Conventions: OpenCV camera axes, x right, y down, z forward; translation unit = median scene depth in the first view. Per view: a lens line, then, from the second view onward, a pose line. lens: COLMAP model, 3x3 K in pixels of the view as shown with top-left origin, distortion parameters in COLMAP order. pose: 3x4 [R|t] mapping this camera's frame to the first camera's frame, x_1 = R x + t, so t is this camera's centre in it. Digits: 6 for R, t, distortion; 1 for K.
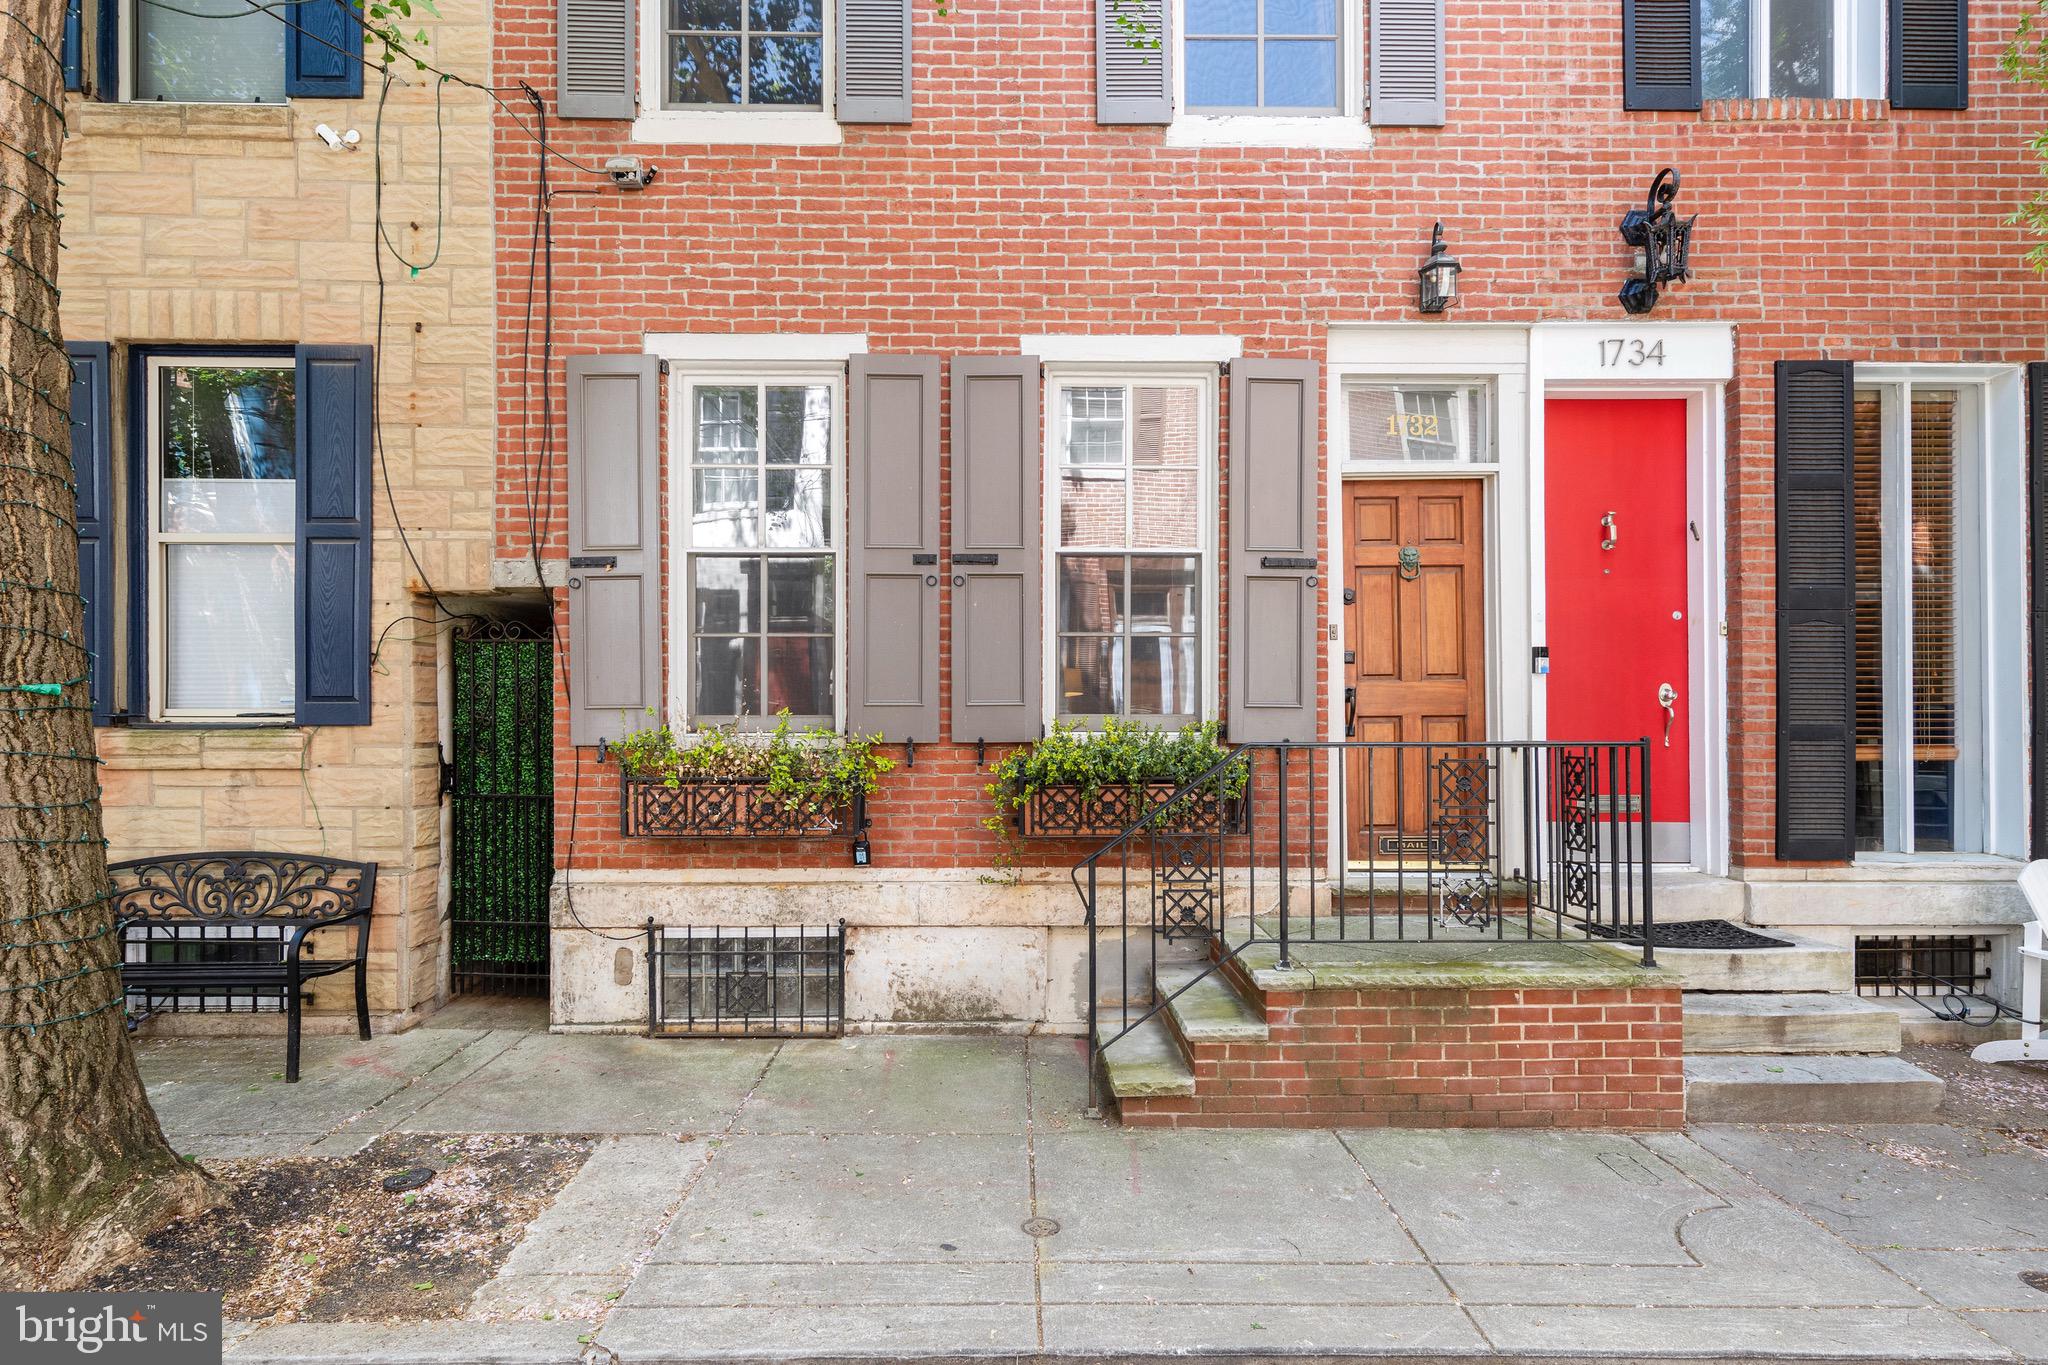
lens RADIAL K [[1048.1, 0, 1033.7], [0, 1048.1, 710.3], [0, 0, 1]] dist [0.011788, -0.003727]
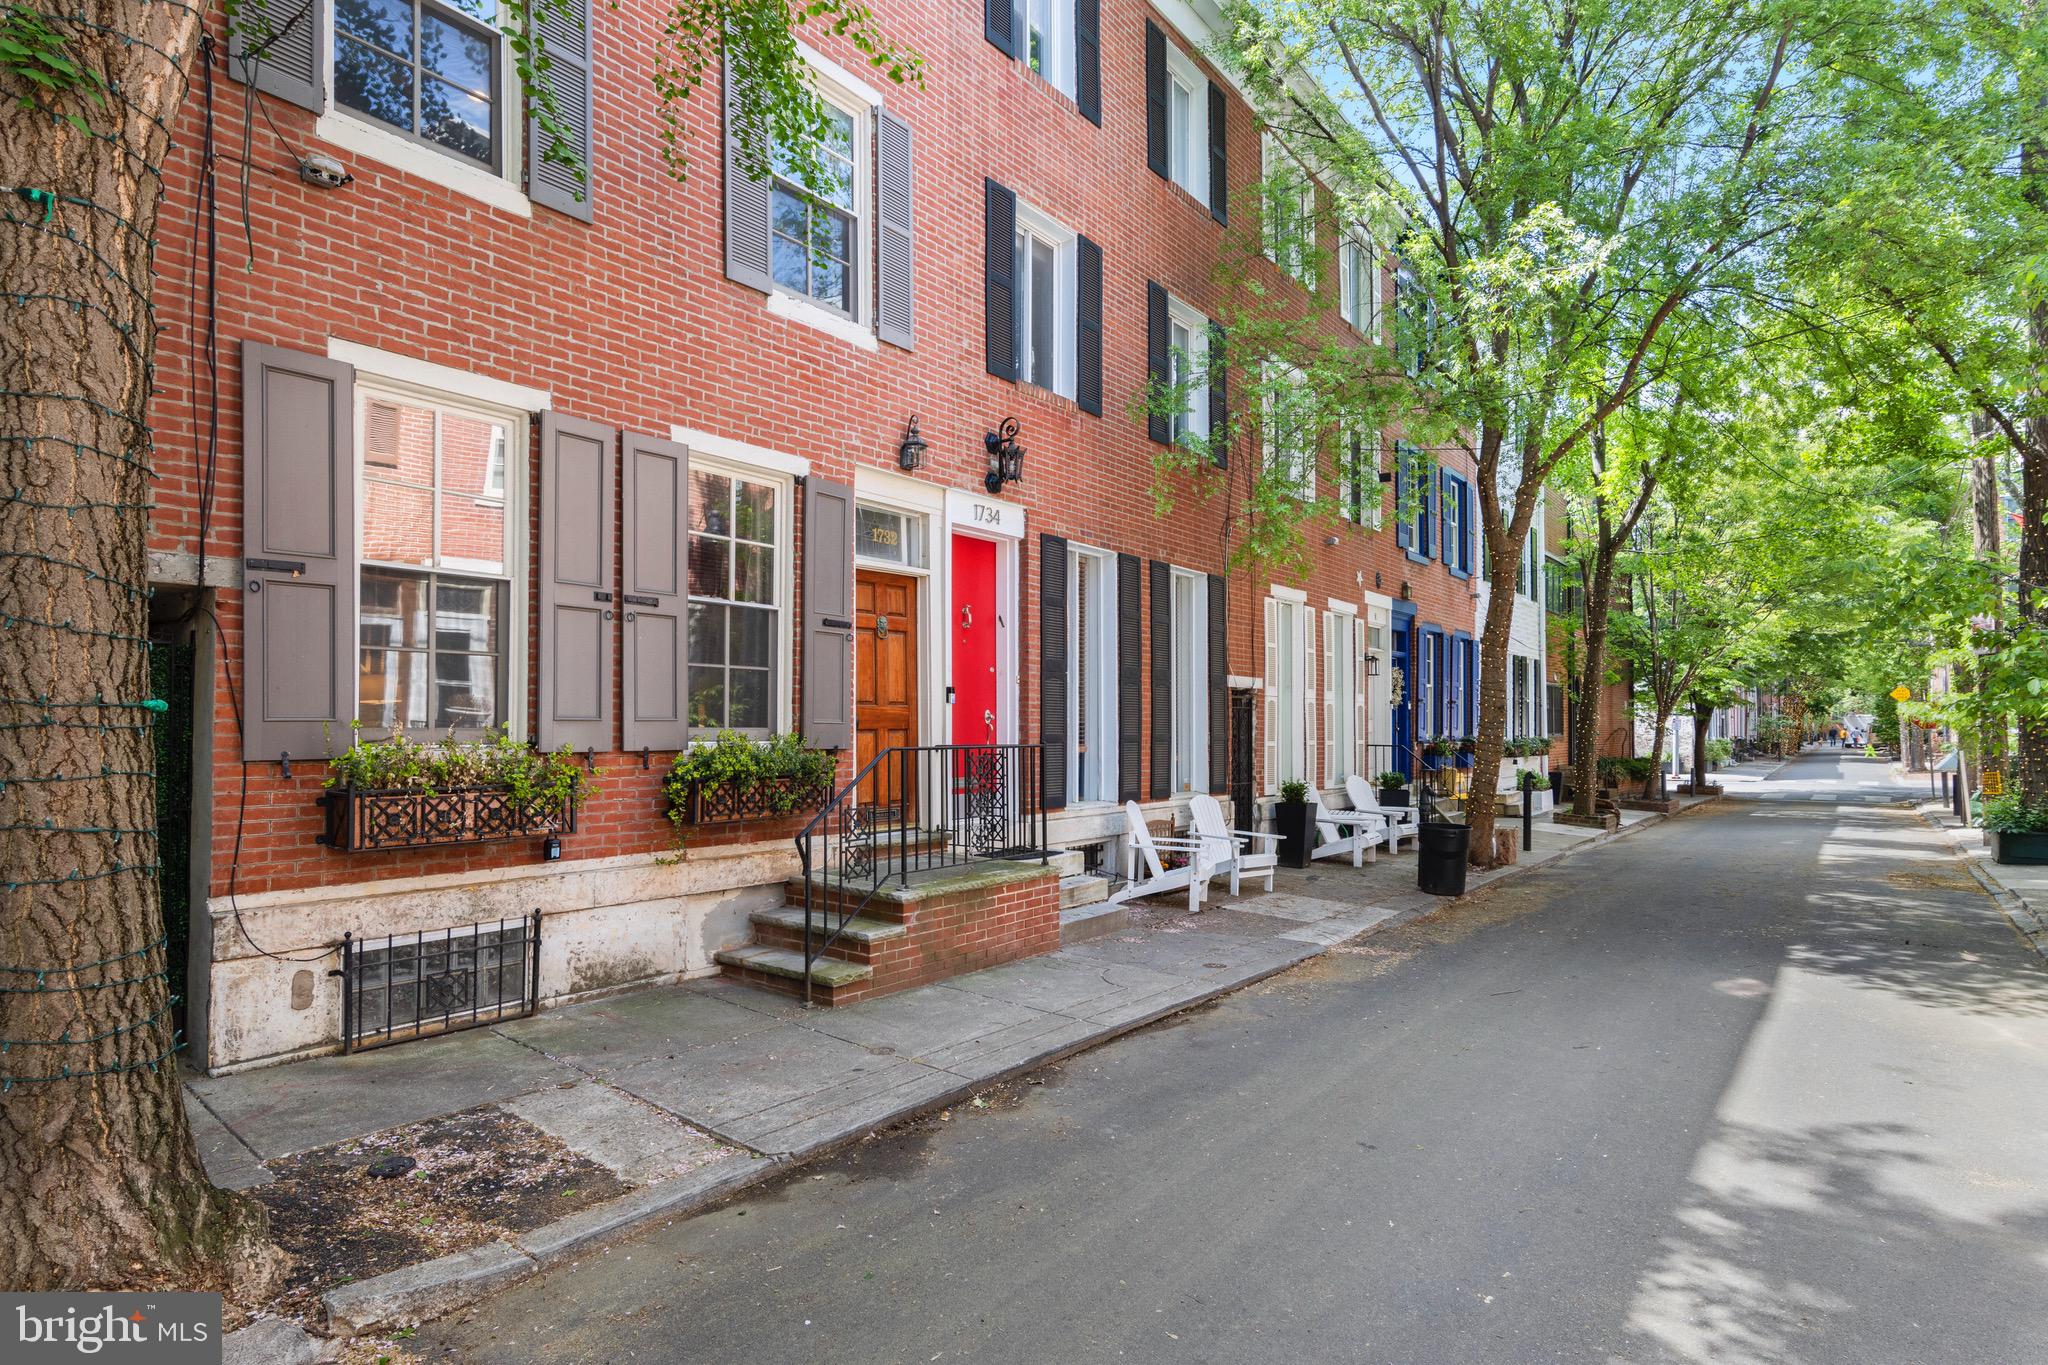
lens RADIAL K [[1048.1, 0, 1025.8], [0, 1048.1, 701.3], [0, 0, 1]] dist [0.011788, -0.003727]
pose [[0.634273, 0.022122, 0.772793, -0.715424], [-0.011907, 0.999752, -0.018846, -0.009226], [-0.773017, 0.002752, 0.634379, -0.121114]]
